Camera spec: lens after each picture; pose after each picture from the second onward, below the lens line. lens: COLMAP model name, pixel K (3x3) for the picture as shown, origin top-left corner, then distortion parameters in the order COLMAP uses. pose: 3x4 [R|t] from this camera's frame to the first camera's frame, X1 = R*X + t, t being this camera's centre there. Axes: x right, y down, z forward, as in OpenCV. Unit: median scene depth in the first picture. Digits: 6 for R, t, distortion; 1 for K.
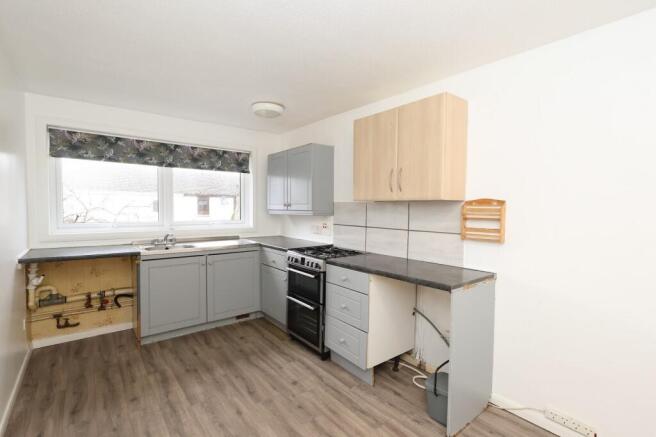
lens RADIAL K [[319.9, 0, 323.7], [0, 319.9, 216.0], [0, 0, 1]] dist [0.000002, -0.000111]
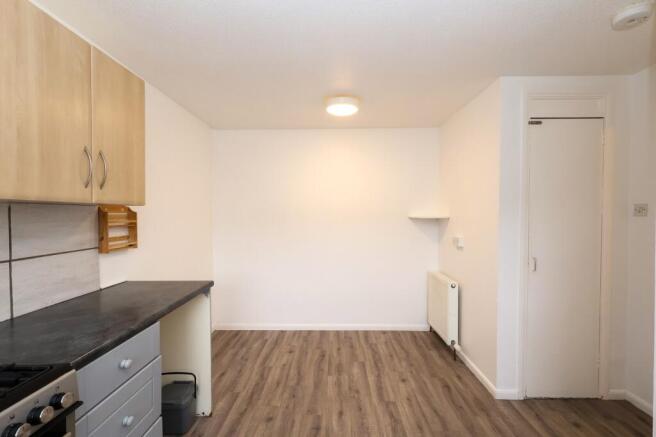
lens RADIAL K [[319.9, 0, 326.0], [0, 319.9, 218.5], [0, 0, 1]] dist [0.000002, -0.000111]
pose [[-0.782275, -0.016802, 0.622706, -0.778201], [0.021649, 0.998299, 0.054133, -0.072935], [-0.622556, 0.055828, -0.780581, 1.624382]]
